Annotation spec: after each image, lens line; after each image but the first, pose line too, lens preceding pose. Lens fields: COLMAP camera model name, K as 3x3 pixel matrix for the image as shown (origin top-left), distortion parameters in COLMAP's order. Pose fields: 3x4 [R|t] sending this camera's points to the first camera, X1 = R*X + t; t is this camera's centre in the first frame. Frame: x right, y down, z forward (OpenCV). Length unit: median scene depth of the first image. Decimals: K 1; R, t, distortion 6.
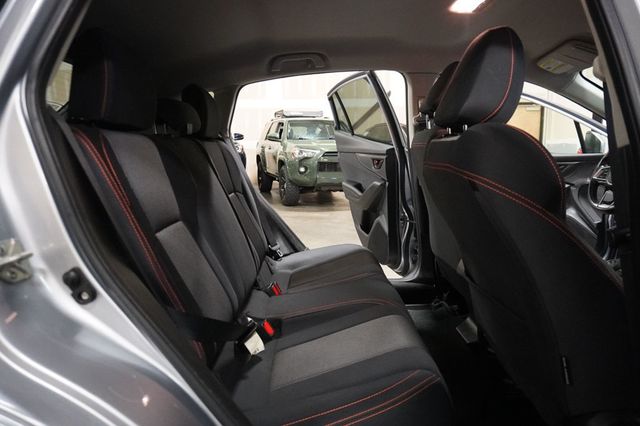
lens RADIAL K [[430.1, 0, 321.8], [0, 430.1, 208.9], [0, 0, 1]] dist [-0.036466, 0.043262]
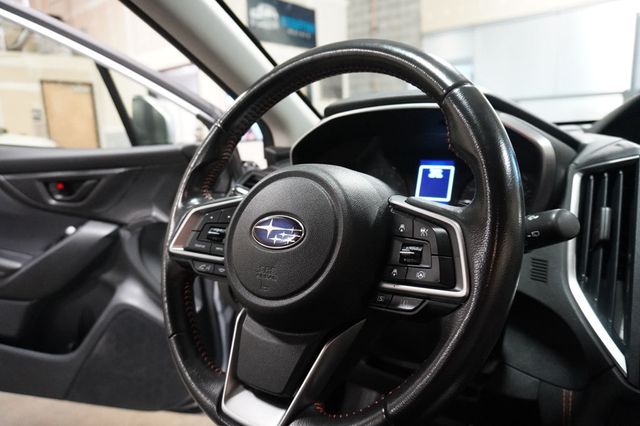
lens RADIAL K [[430.1, 0, 321.8], [0, 430.1, 208.9], [0, 0, 1]] dist [-0.036466, 0.043262]
pose [[0.605575, -0.160072, 0.779523, 0.391609], [0.150655, 0.984907, 0.085210, -0.078601], [-0.781398, 0.065839, 0.620550, 0.605965]]
